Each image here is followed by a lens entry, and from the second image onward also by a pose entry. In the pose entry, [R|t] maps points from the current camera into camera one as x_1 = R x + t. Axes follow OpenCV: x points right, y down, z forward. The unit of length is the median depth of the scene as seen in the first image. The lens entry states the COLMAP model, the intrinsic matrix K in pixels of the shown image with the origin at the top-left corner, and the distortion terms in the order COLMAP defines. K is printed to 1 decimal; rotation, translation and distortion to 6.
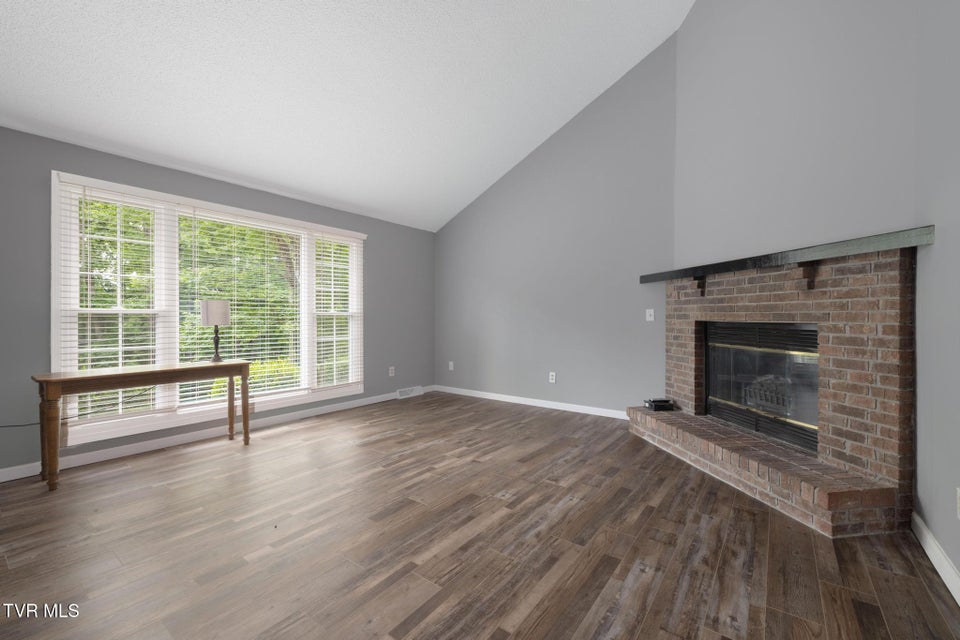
lens RADIAL K [[405.7, 0, 482.1], [0, 405.7, 317.6], [0, 0, 1]] dist [0.000685, -0.000180]
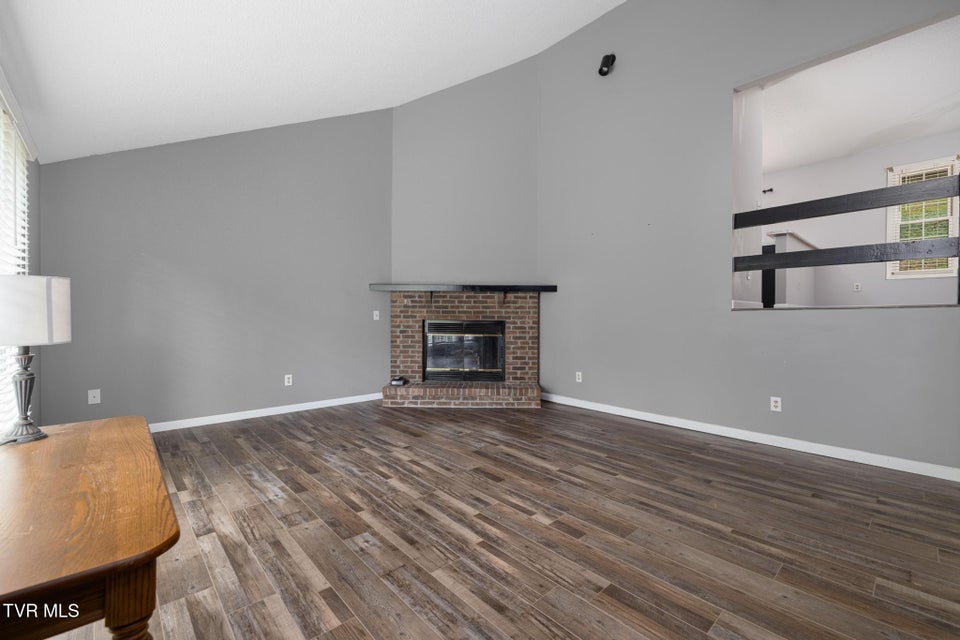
lens RADIAL K [[405.7, 0, 482.1], [0, 405.7, 317.6], [0, 0, 1]] dist [0.000685, -0.000180]
pose [[0.193806, -0.005259, 0.981026, -1.329710], [-0.001843, 0.999982, 0.005725, -0.012467], [-0.981038, -0.002918, 0.193793, 0.720090]]
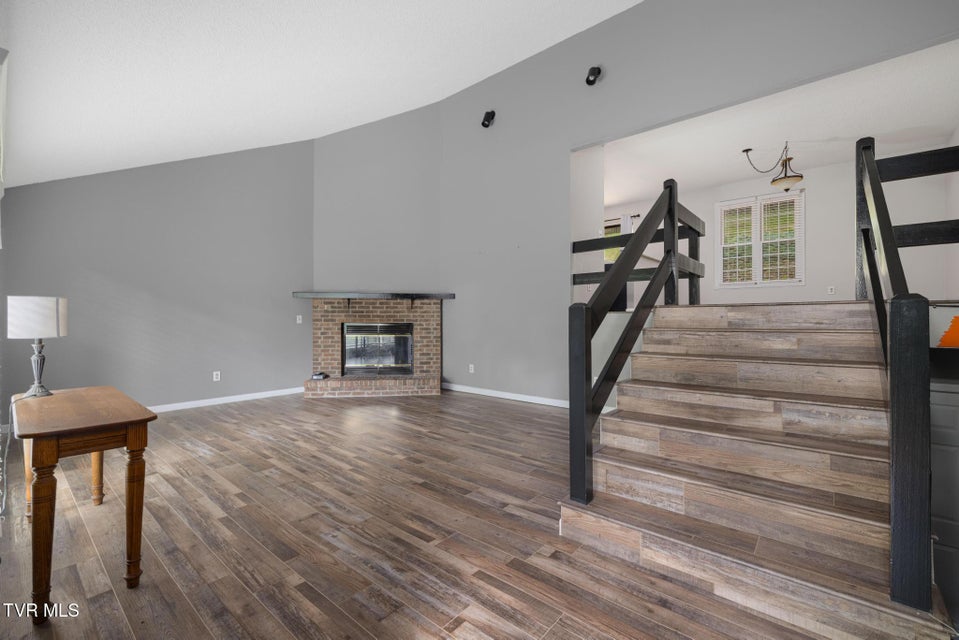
lens RADIAL K [[405.3, 0, 481.6], [0, 405.3, 317.6], [0, 0, 1]] dist [0.000685, -0.000180]
pose [[0.068302, 0.002771, 0.997661, -1.727938], [0.004376, 0.999986, -0.003077, -0.009175], [-0.997655, 0.004576, 0.068289, 0.402579]]
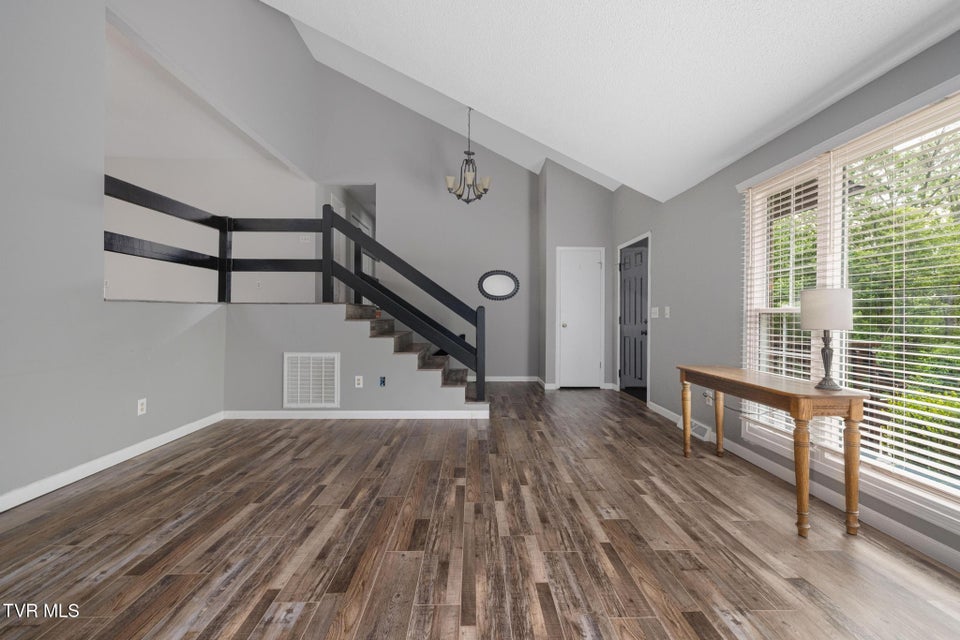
lens RADIAL K [[405.7, 0, 482.1], [0, 405.7, 317.6], [0, 0, 1]] dist [0.000685, -0.000180]
pose [[-0.792923, -0.004733, -0.609304, 0.193587], [-0.008929, 0.999953, 0.003853, 0.002188], [0.609257, 0.008496, -0.792927, 1.644894]]
